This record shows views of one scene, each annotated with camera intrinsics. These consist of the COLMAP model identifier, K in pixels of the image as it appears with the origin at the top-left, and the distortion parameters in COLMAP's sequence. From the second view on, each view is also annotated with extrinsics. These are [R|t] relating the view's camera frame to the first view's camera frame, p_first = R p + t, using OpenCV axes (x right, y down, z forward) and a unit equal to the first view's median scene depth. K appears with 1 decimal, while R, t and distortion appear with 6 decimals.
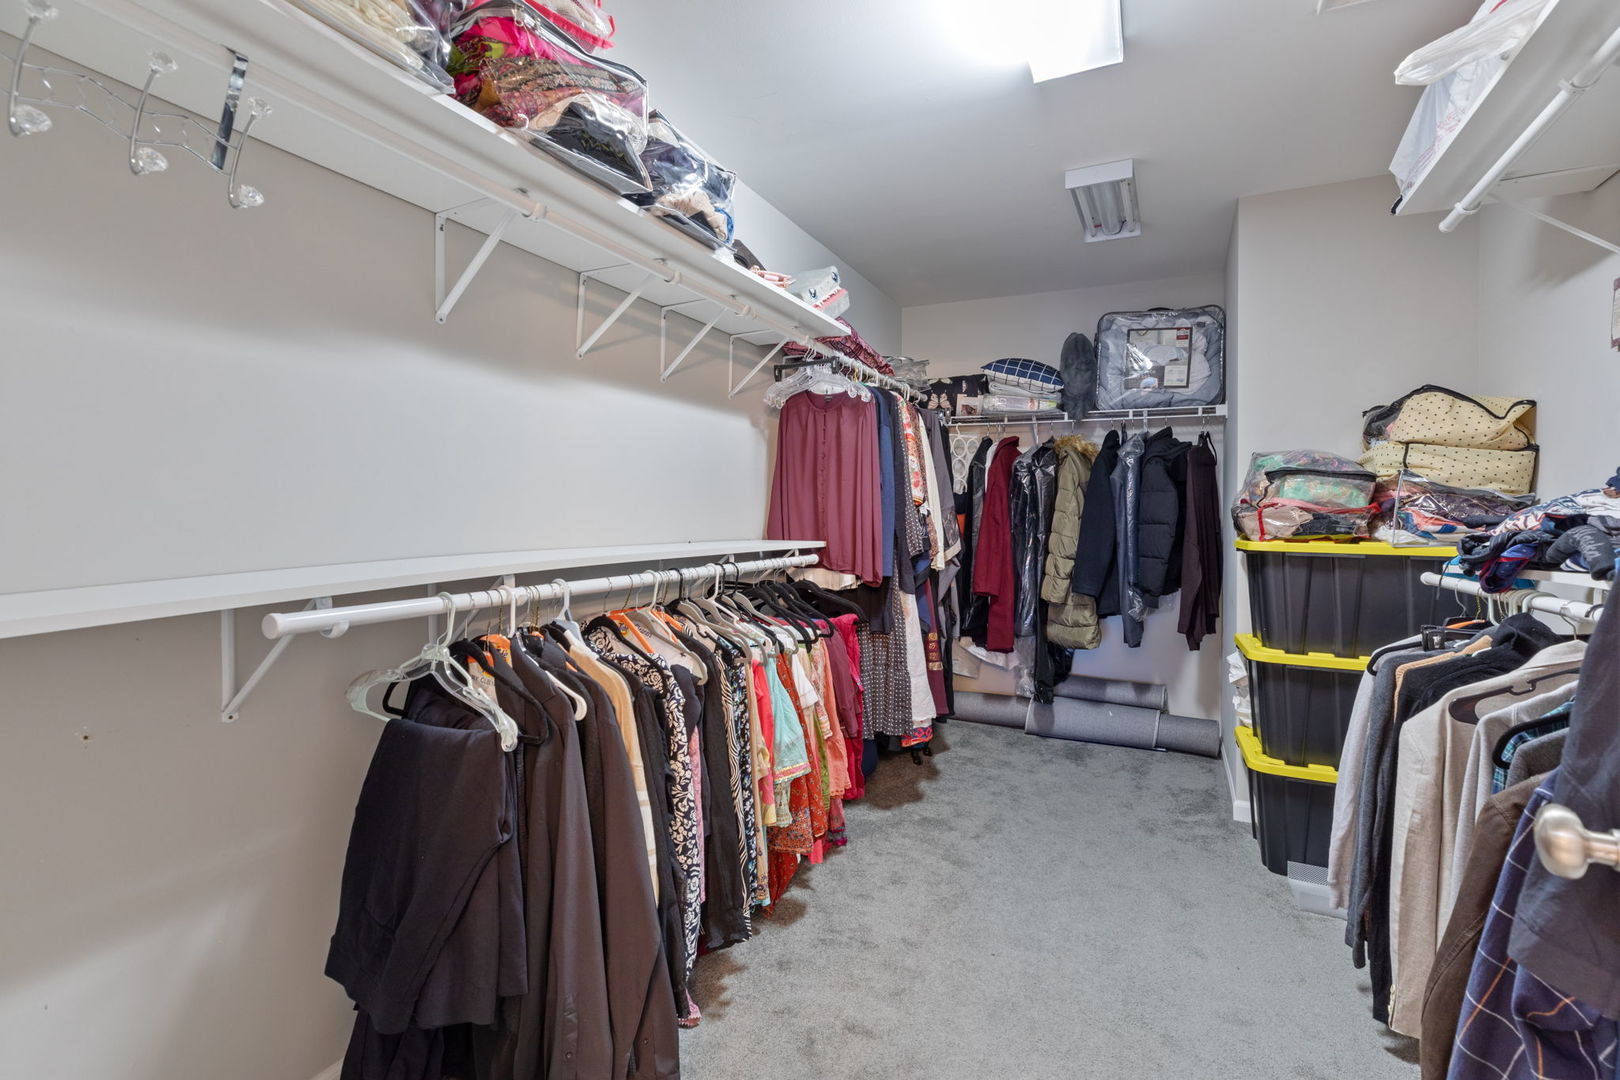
lens RADIAL K [[734.1, 0, 810.4], [0, 734.1, 514.5], [0, 0, 1]] dist [0.007921, 0.000263]
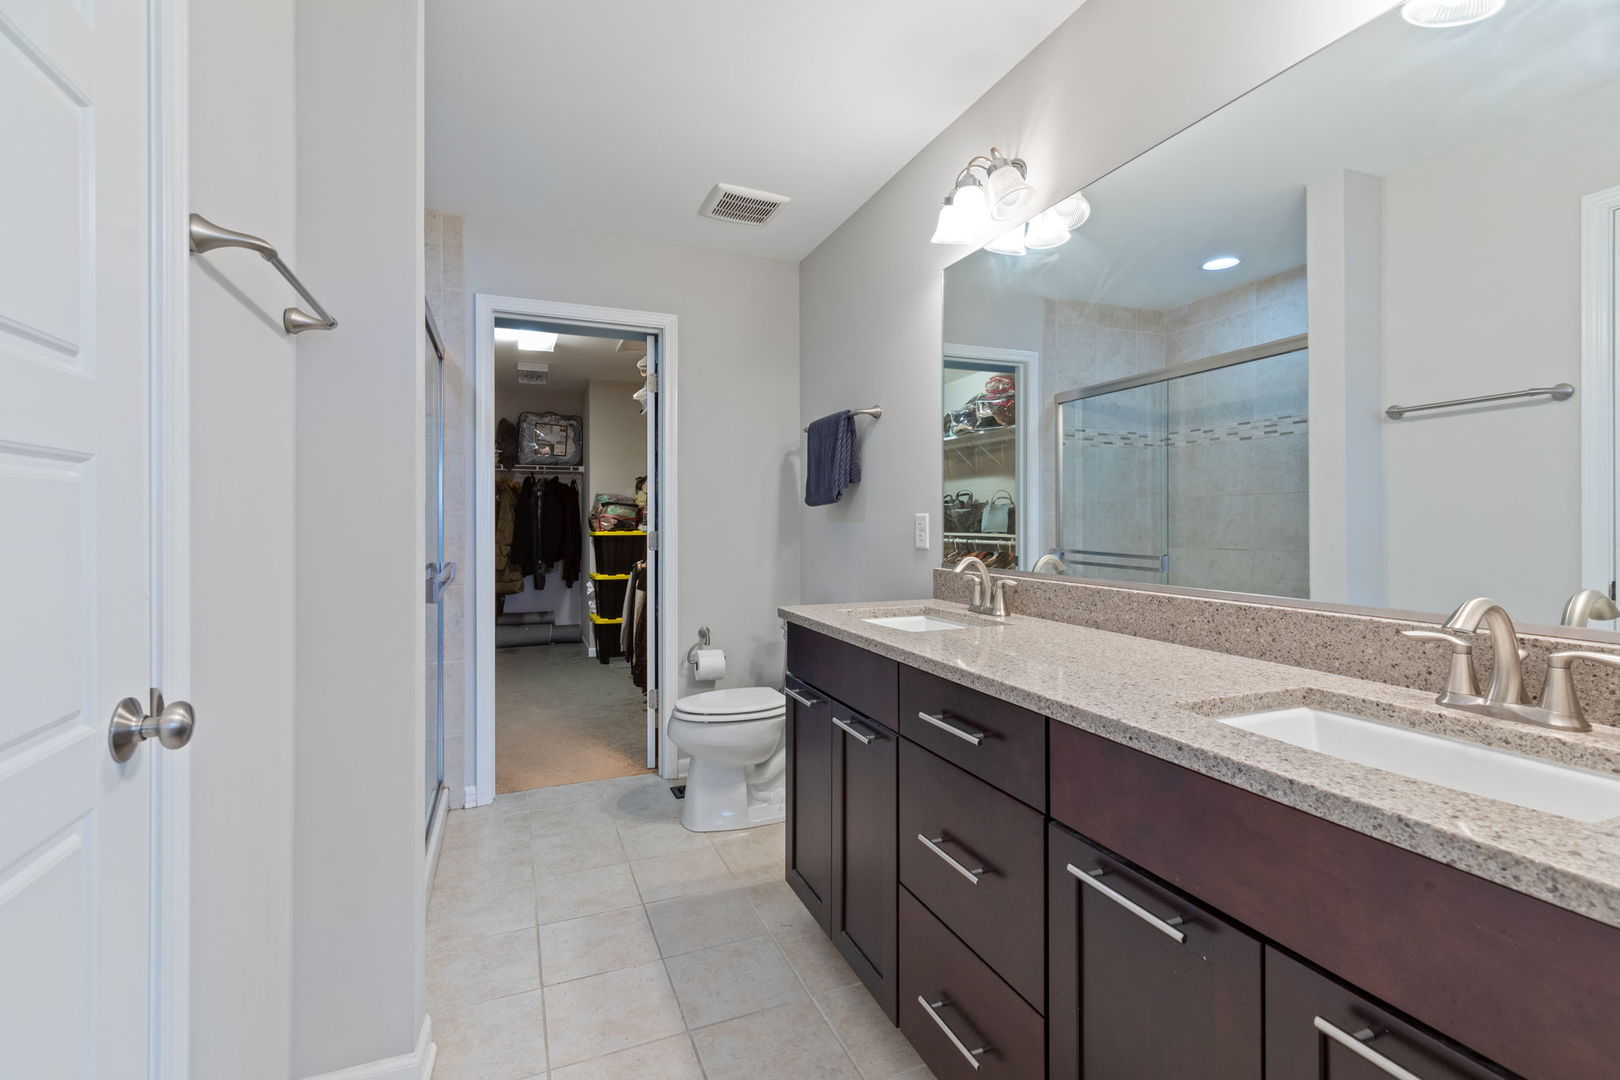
lens RADIAL K [[734.1, 0, 810.4], [0, 734.1, 514.5], [0, 0, 1]] dist [0.007921, 0.000263]
pose [[0.669631, 0.000311, 0.742694, -0.524674], [0.006722, 0.999956, -0.006479, 0.000618], [-0.742664, 0.009331, 0.669599, -0.827739]]
